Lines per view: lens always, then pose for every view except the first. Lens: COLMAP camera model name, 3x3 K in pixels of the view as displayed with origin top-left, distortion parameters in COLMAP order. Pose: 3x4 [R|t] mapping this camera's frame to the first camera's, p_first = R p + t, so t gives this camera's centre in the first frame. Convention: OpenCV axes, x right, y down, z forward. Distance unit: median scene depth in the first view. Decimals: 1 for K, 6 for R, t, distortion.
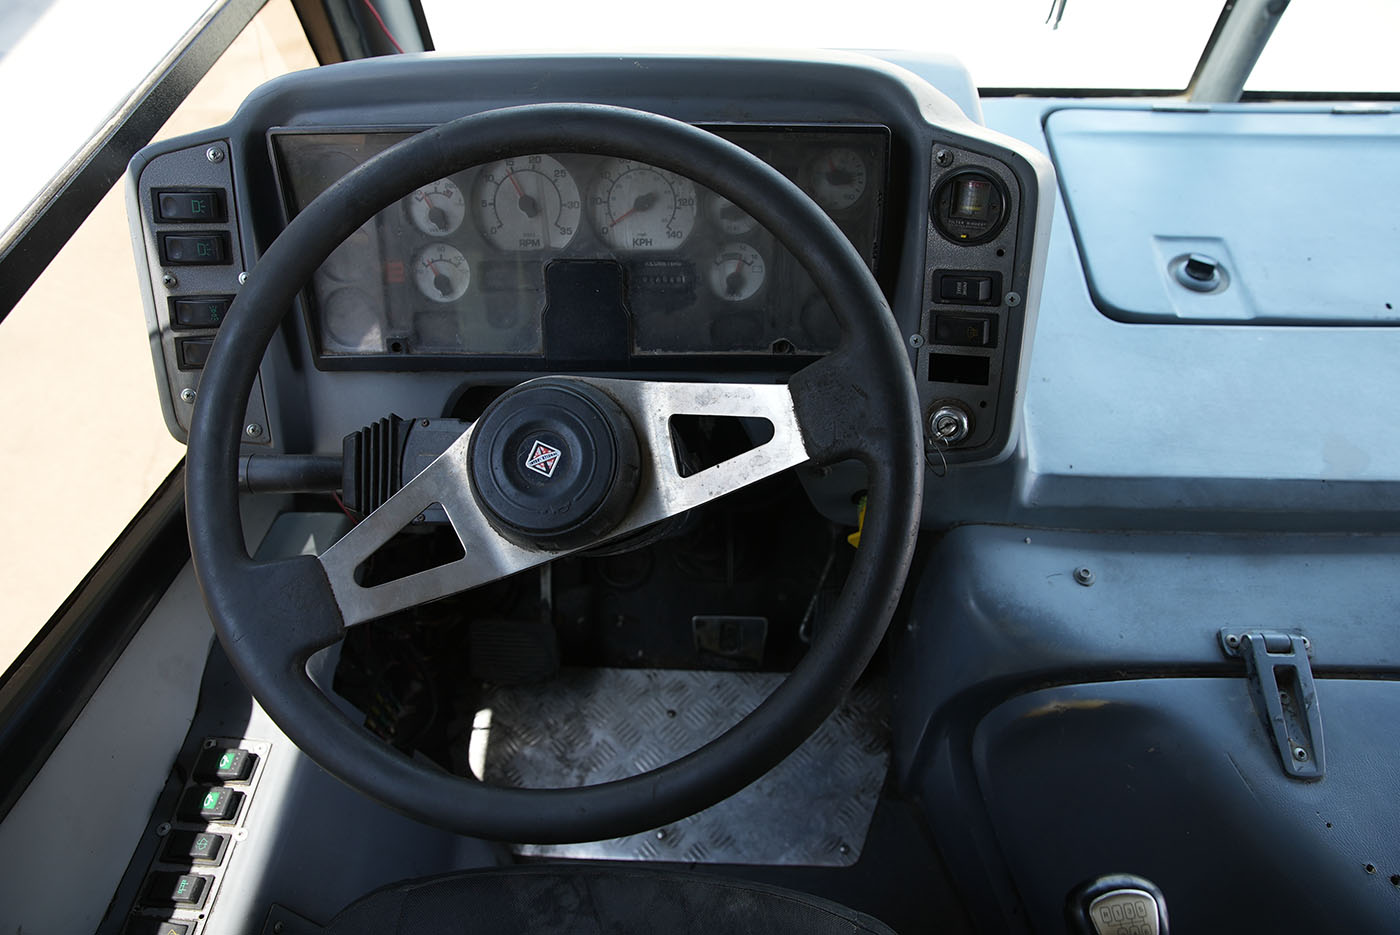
lens RADIAL K [[946.7, 0, 702.0], [0, 946.7, 471.0], [0, 0, 1]] dist [-0.103823, 0.074651]
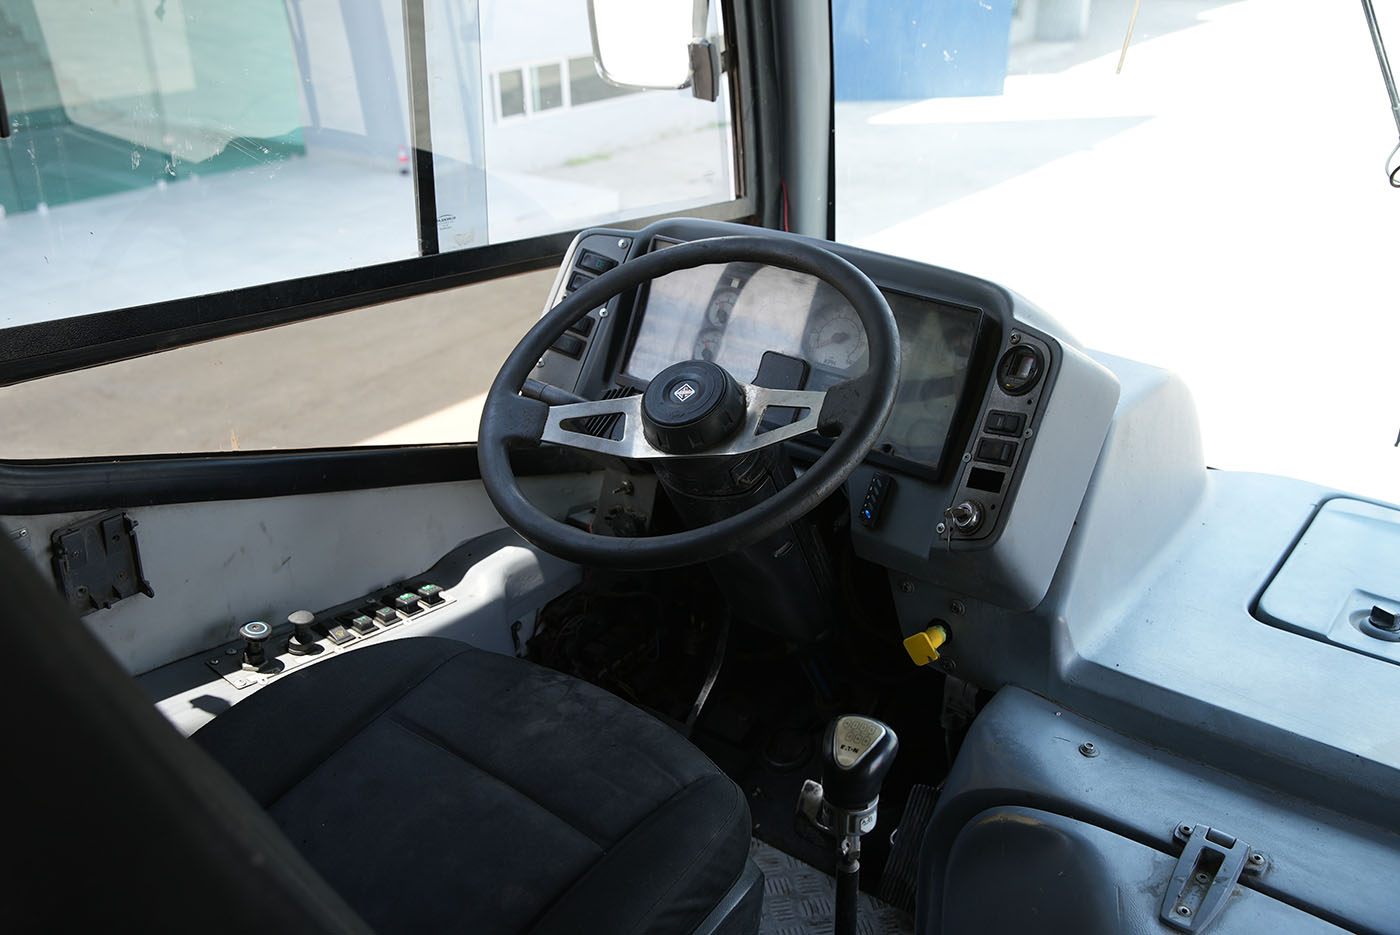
lens RADIAL K [[1251.0, 0, 700.0], [0, 1251.0, 467.5], [0, 0, 1]] dist [-0.011365, -0.005363]
pose [[0.828622, 0.280272, -0.484595, 0.824054], [-0.476687, 0.807137, -0.348280, 0.725267], [0.293521, 0.519593, 0.802414, -0.606623]]
